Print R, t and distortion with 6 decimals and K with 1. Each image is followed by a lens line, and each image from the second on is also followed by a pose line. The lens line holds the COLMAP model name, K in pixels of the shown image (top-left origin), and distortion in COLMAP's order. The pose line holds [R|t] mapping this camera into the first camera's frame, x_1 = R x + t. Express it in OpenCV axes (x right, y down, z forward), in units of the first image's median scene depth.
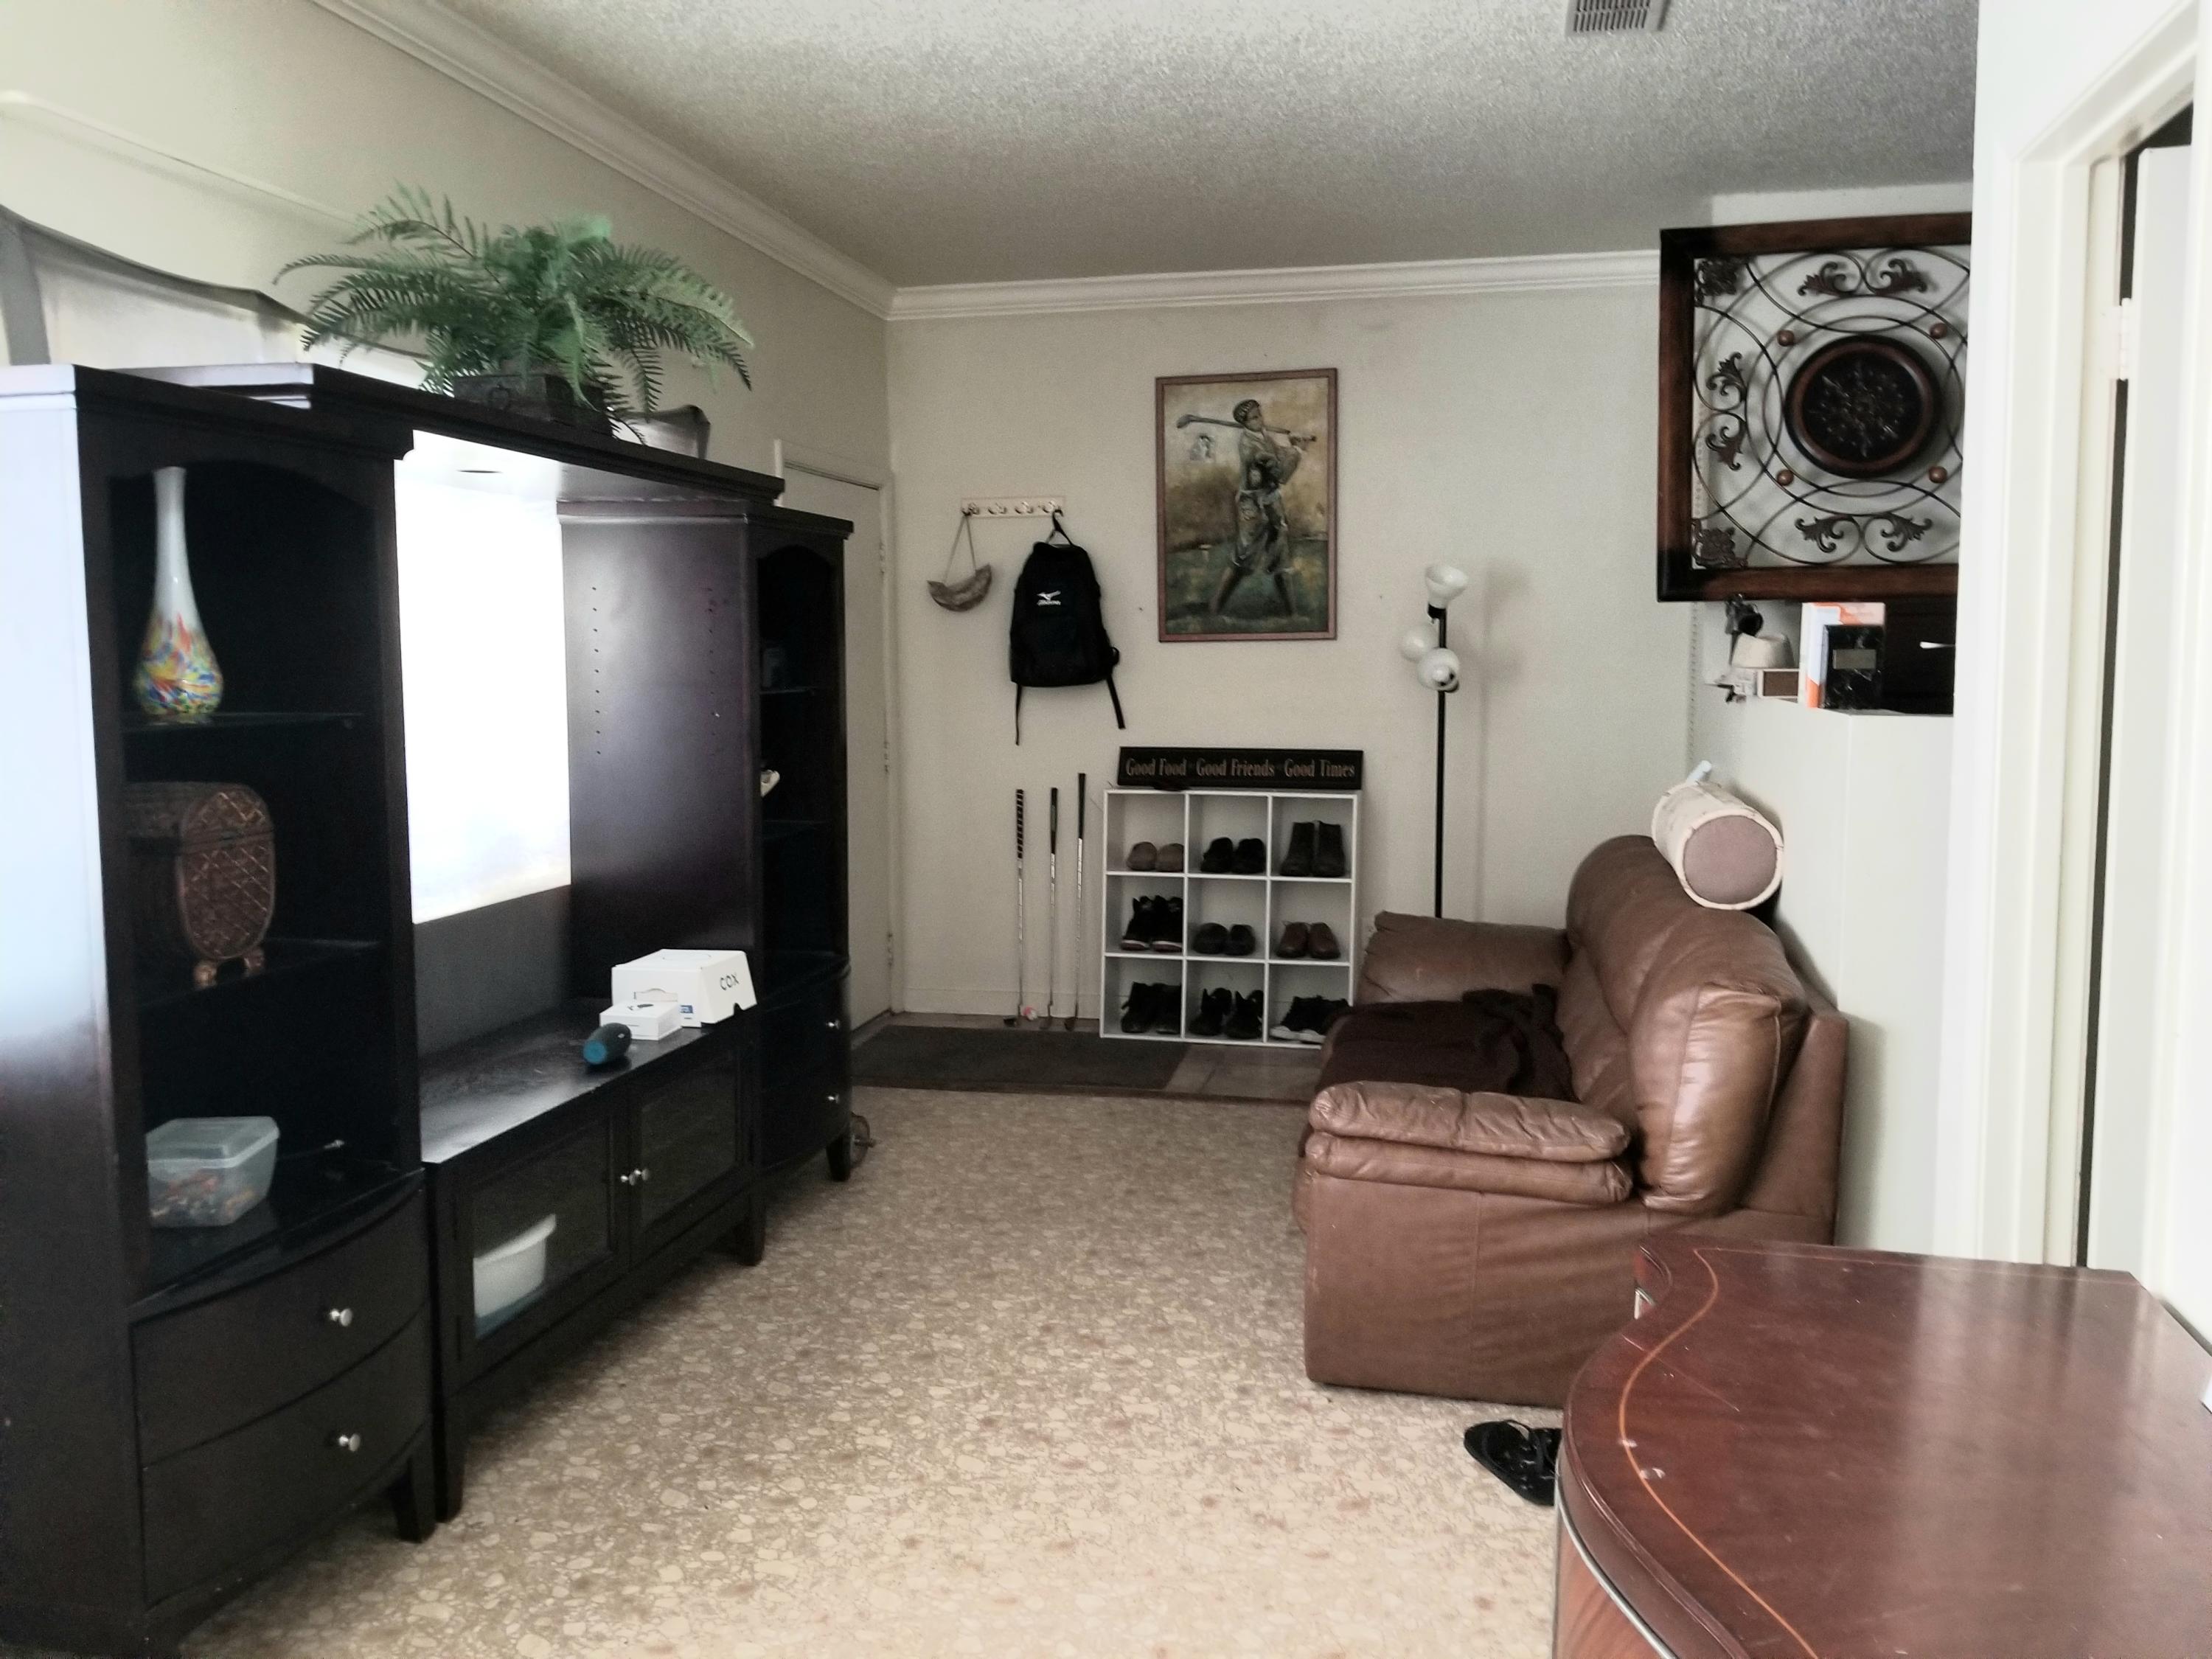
lens RADIAL K [[1776.9, 0, 1102.1], [0, 1776.9, 831.3], [0, 0, 1]] dist [0.003426, -0.004629]
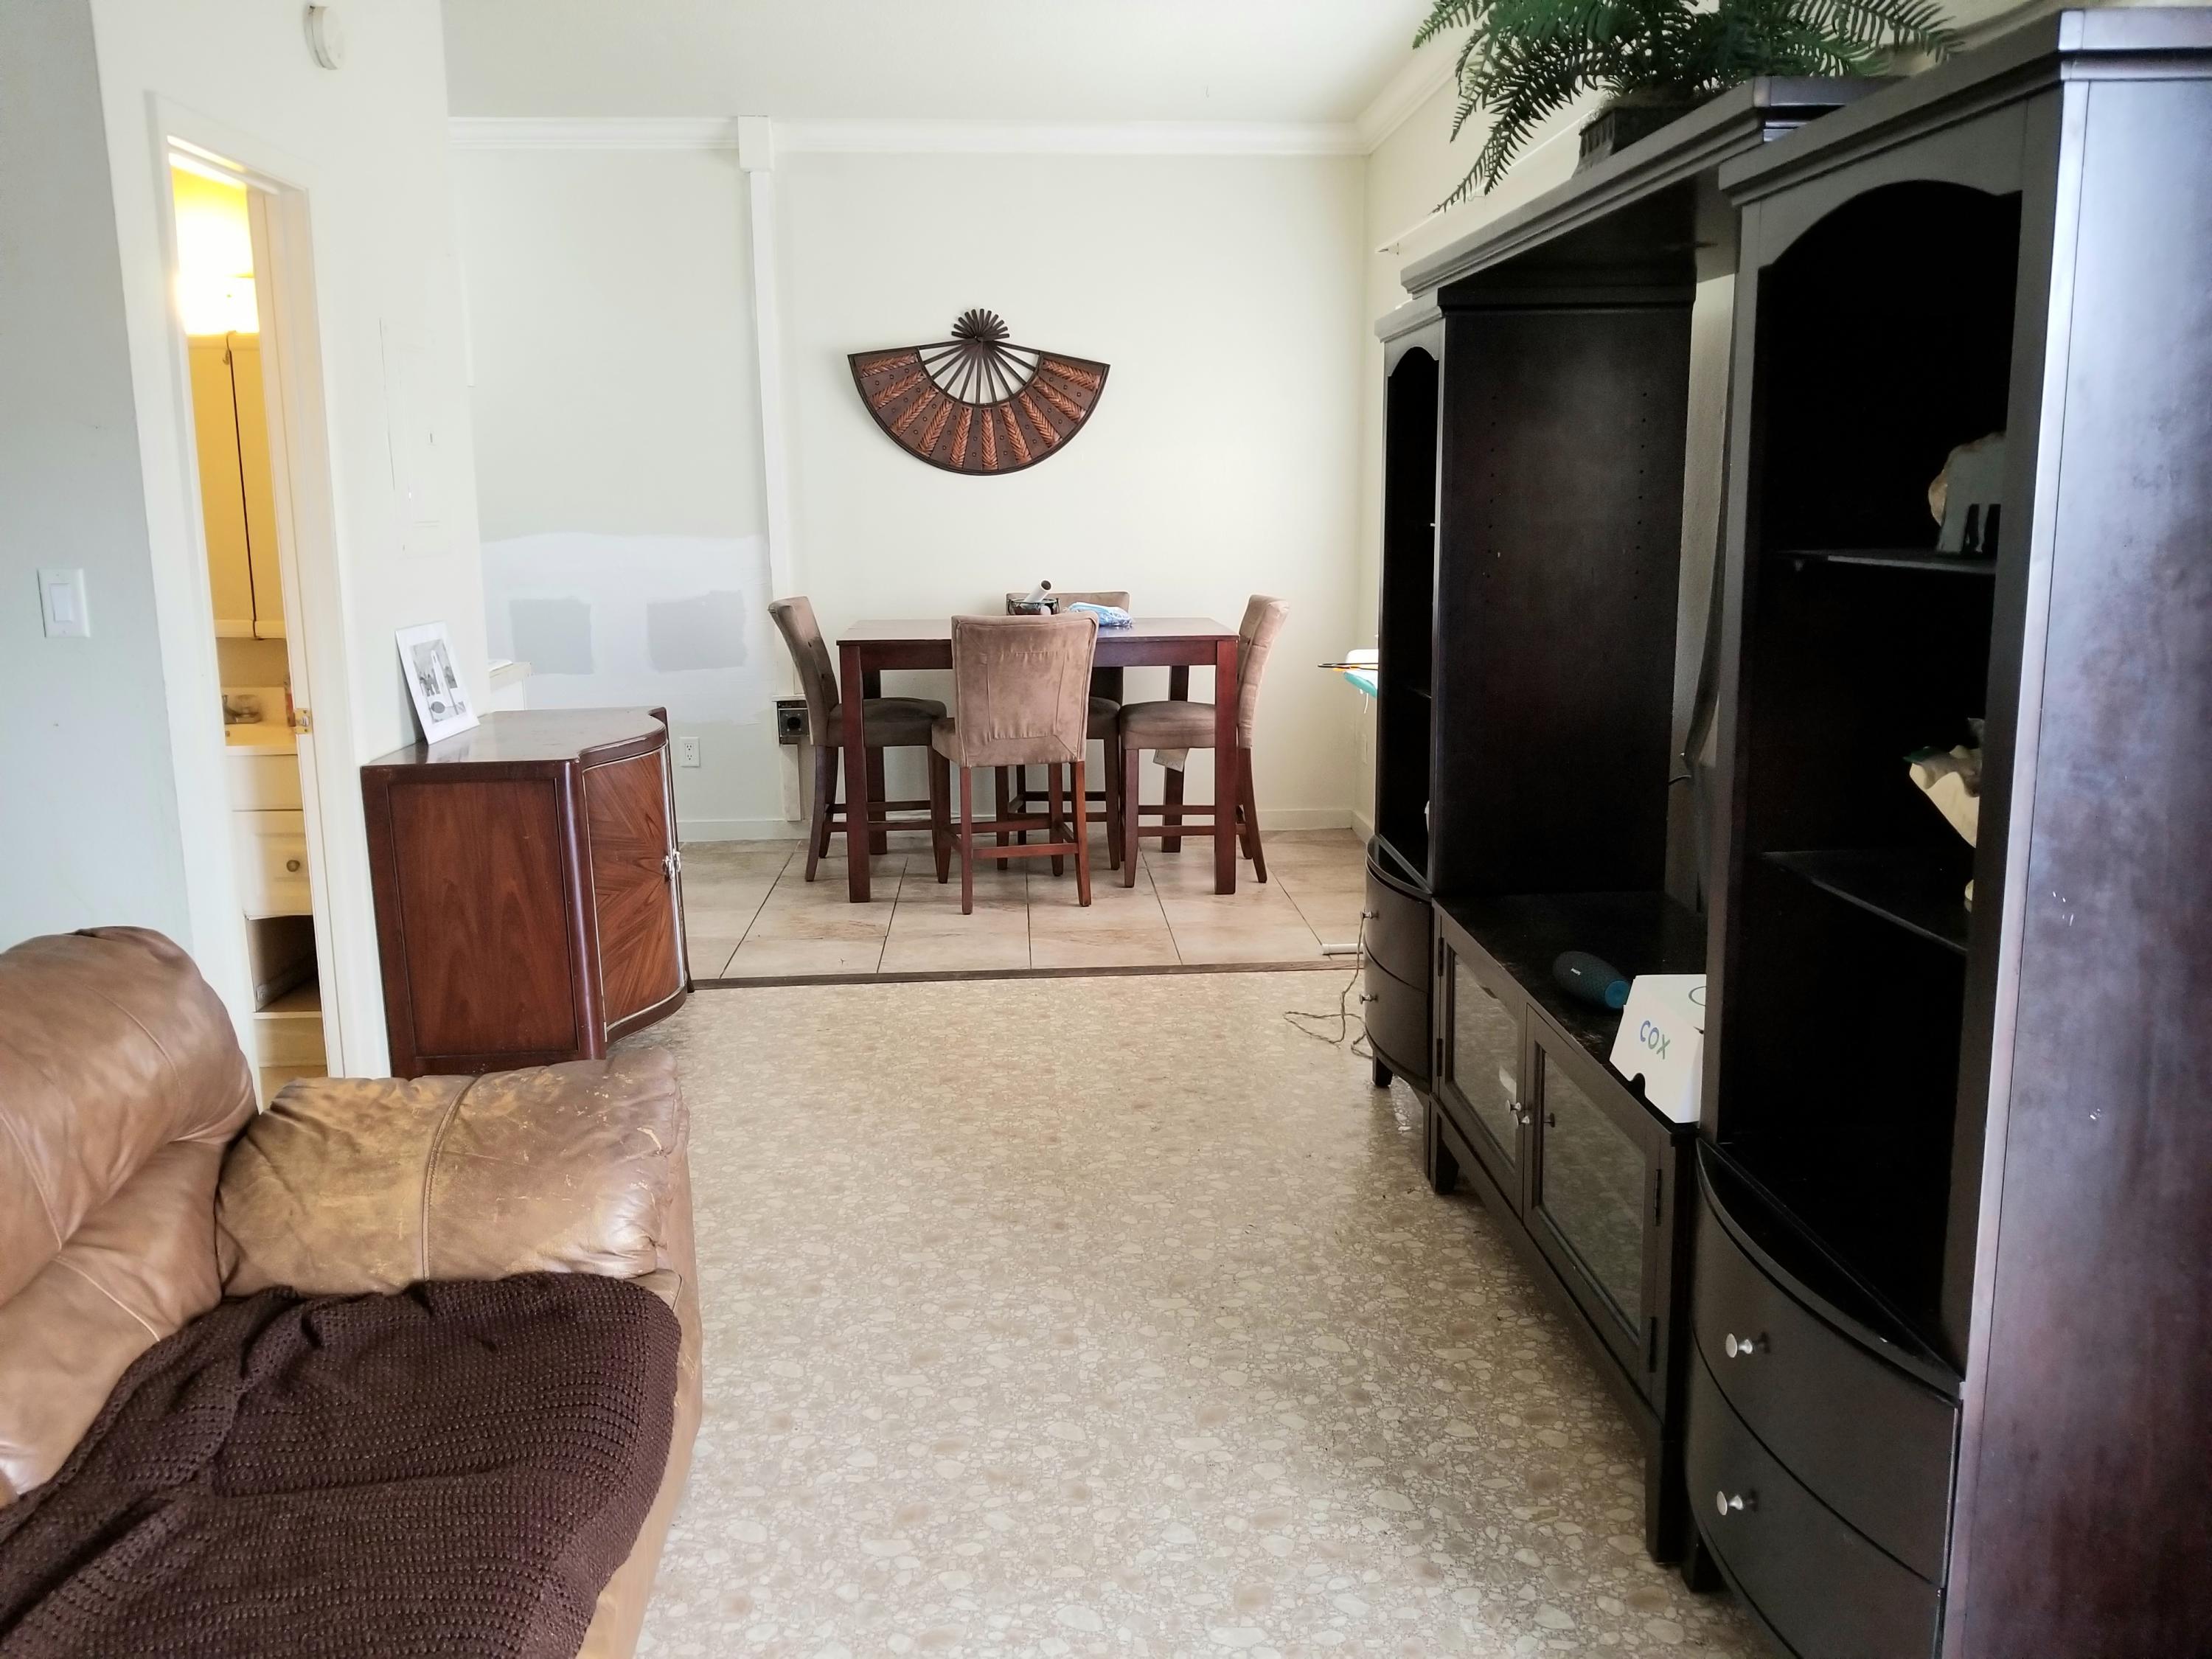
lens RADIAL K [[1776.9, 0, 1121.0], [0, 1776.9, 838.8], [0, 0, 1]] dist [0.003426, -0.004629]
pose [[-0.963431, 0.062228, -0.260632, 0.125435], [-0.015902, 0.957669, 0.287433, -0.166156], [0.267485, 0.281066, -0.921658, 1.702386]]
